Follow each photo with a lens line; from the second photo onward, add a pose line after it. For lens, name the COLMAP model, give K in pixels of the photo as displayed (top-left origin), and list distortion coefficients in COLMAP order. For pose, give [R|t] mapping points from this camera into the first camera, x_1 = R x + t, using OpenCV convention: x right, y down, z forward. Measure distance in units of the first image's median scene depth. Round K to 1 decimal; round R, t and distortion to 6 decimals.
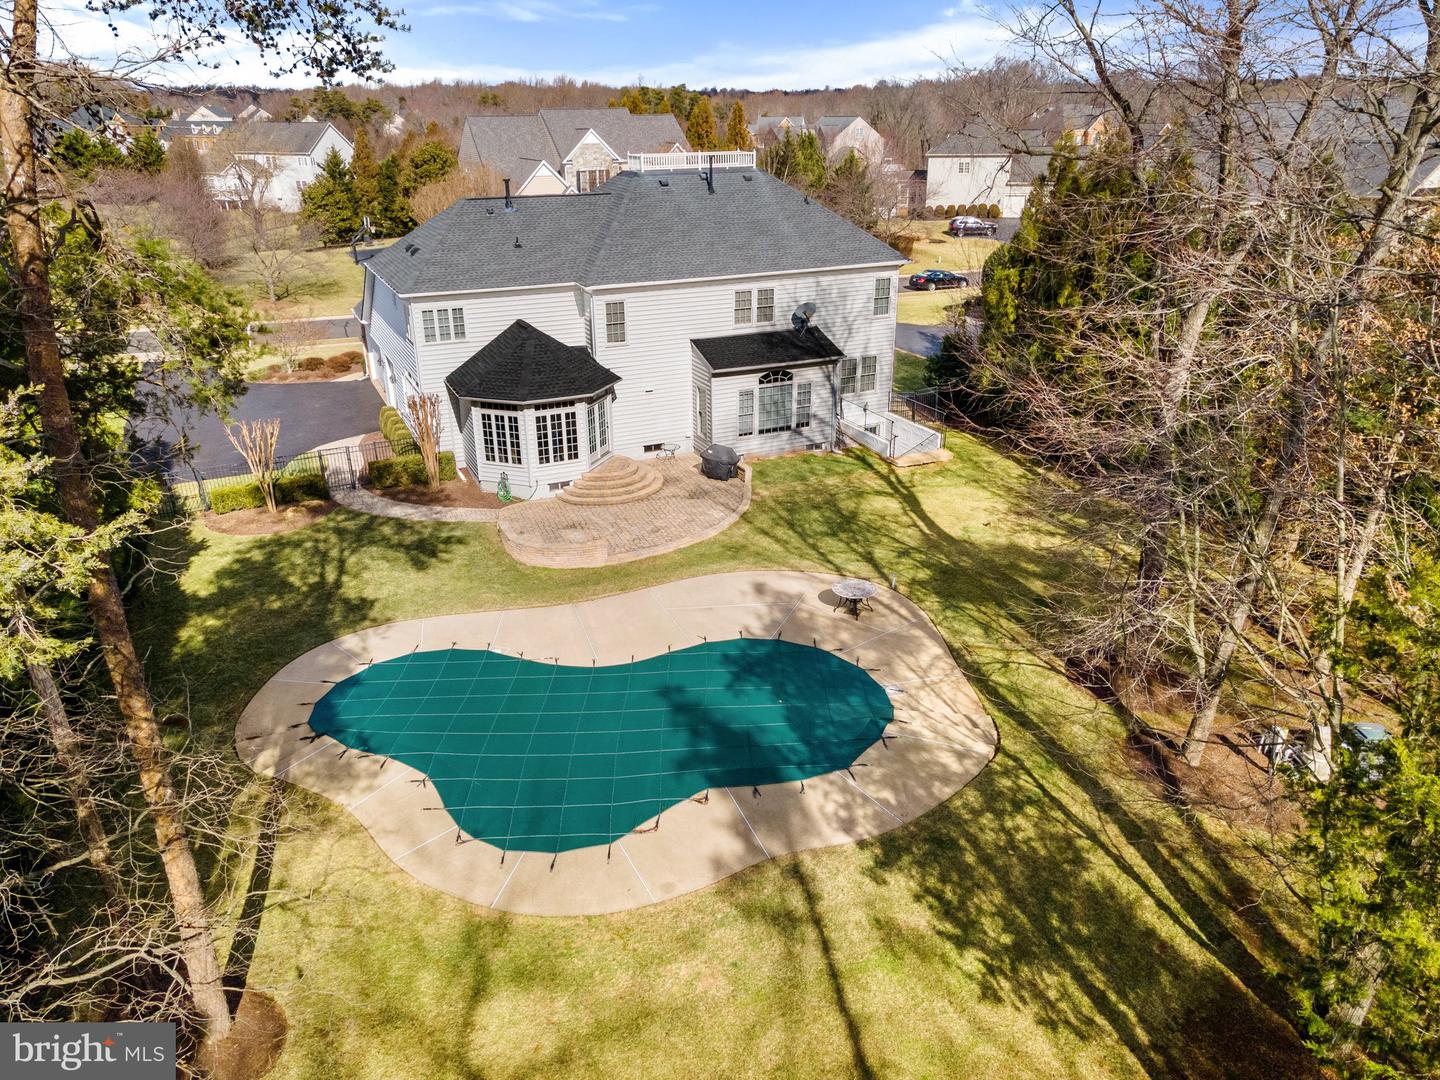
lens RADIAL K [[1052.5, 0, 720.0], [0, 1052.5, 540.0], [0, 0, 1]] dist [0.008241, 0.060955]
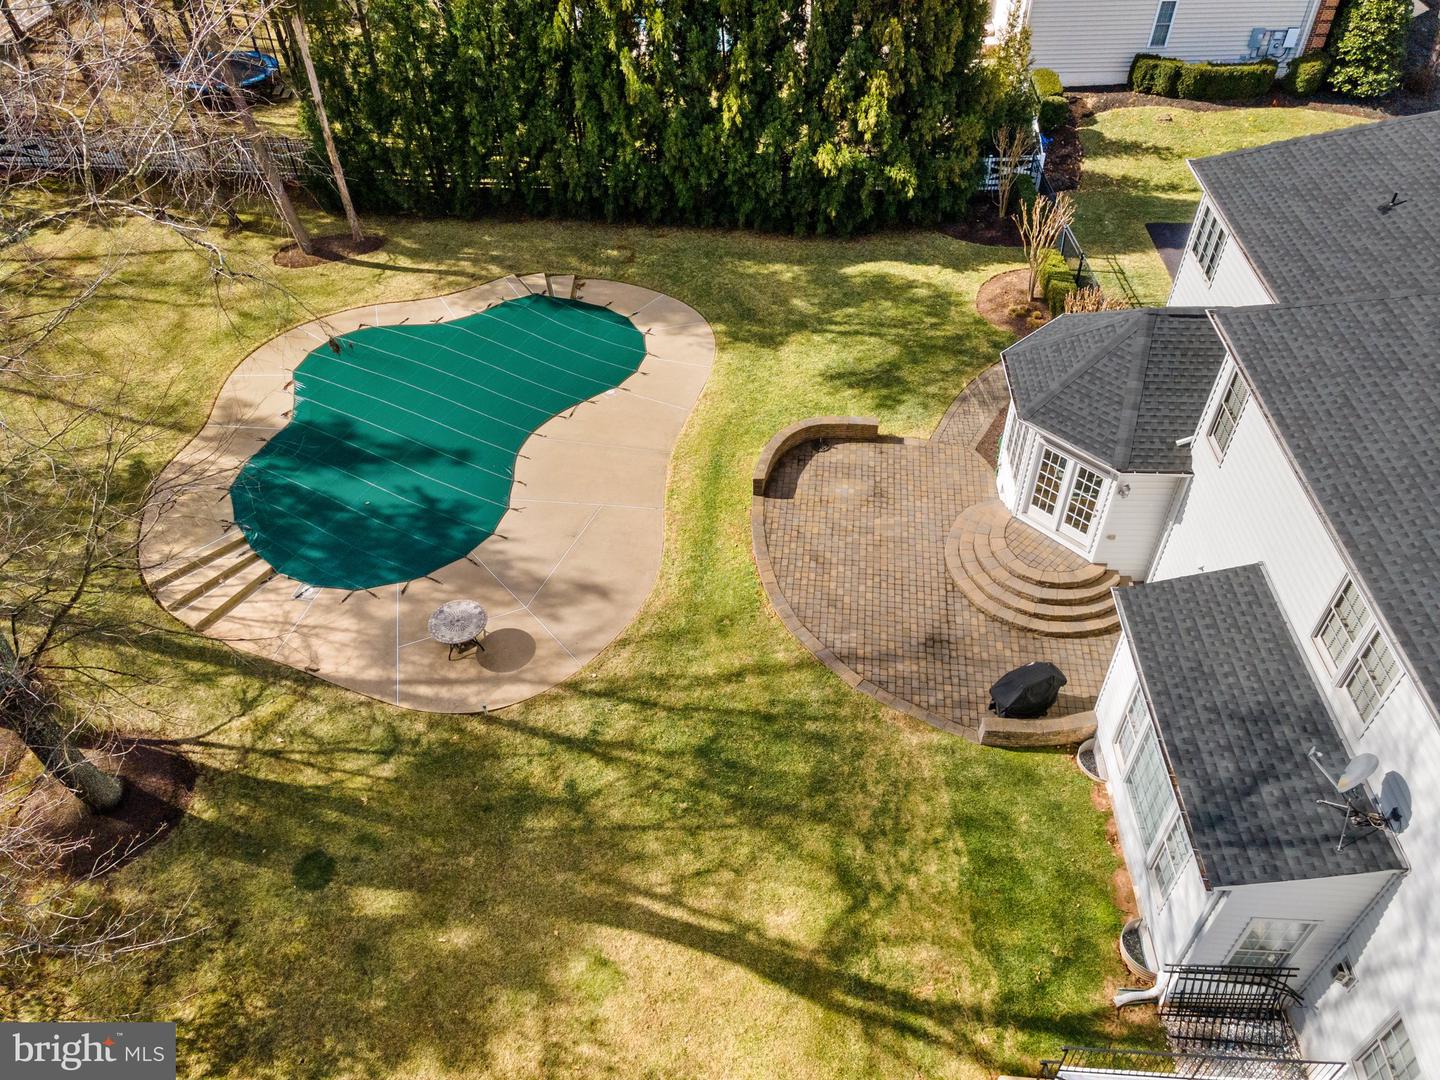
lens RADIAL K [[1052.5, 0, 720.0], [0, 1052.5, 540.0], [0, 0, 1]] dist [0.008241, 0.060955]
pose [[-0.472970, 0.621183, -0.624844, 0.499336], [-0.300761, 0.552756, 0.777176, -0.674683], [0.828156, 0.555510, -0.074610, 1.212563]]
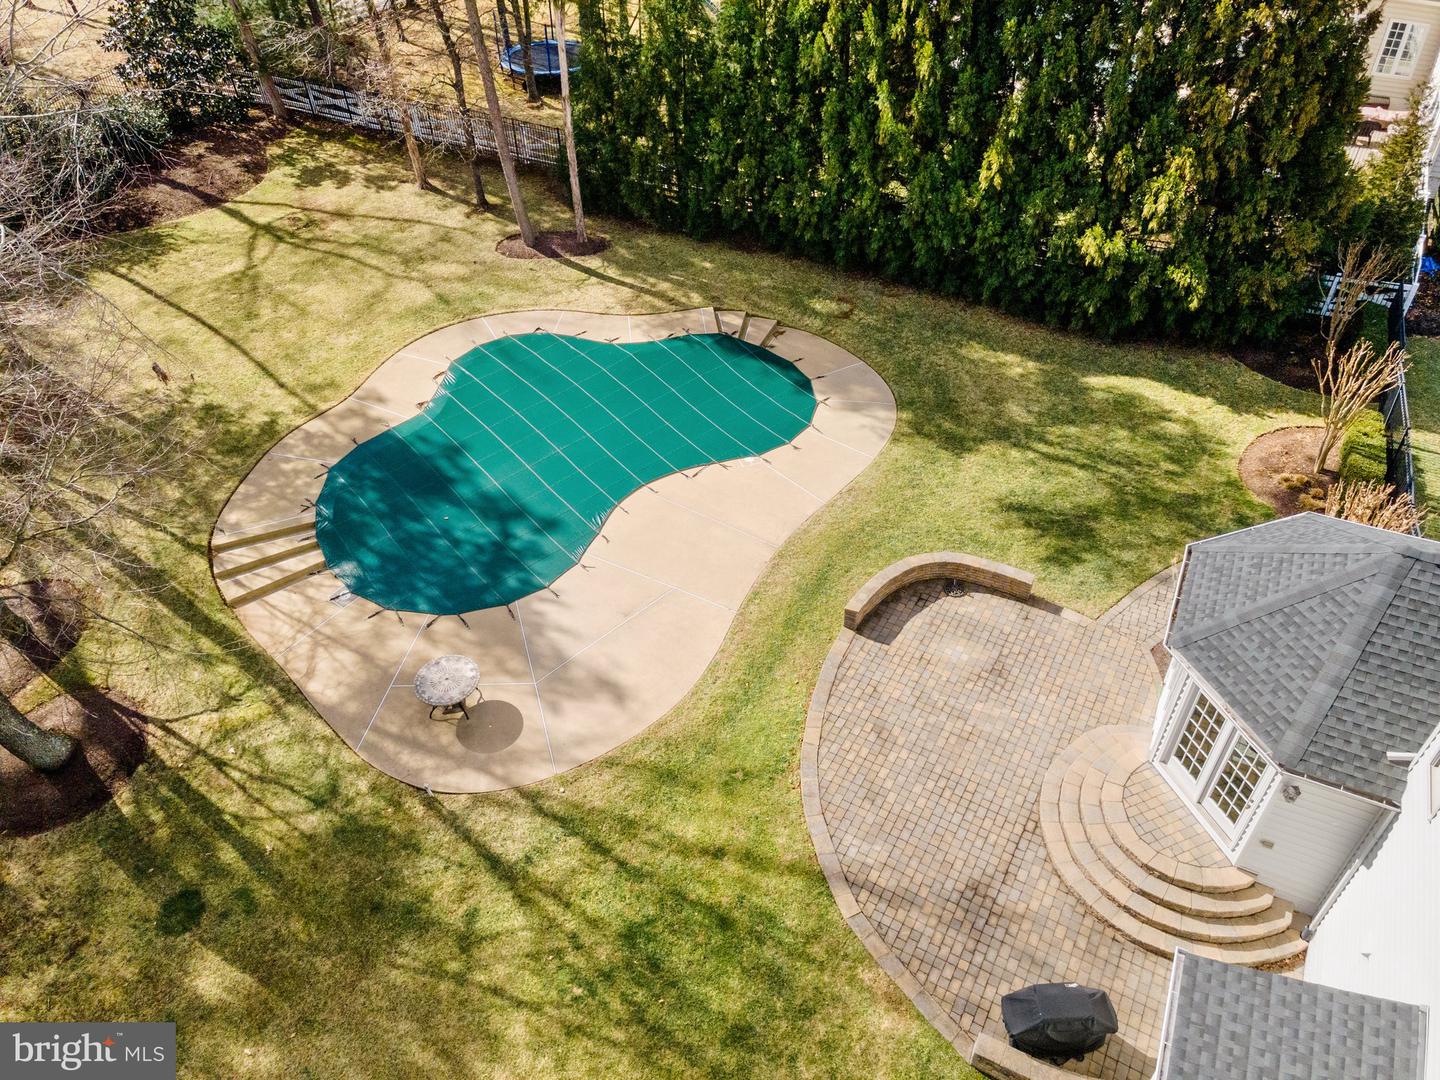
lens RADIAL K [[1052.5, 0, 720.0], [0, 1052.5, 540.0], [0, 0, 1]] dist [0.008241, 0.060955]
pose [[-0.780945, 0.439981, -0.443331, 0.259408], [-0.196856, 0.500230, 0.843219, -0.641171], [0.592767, 0.745780, -0.304039, 1.277645]]
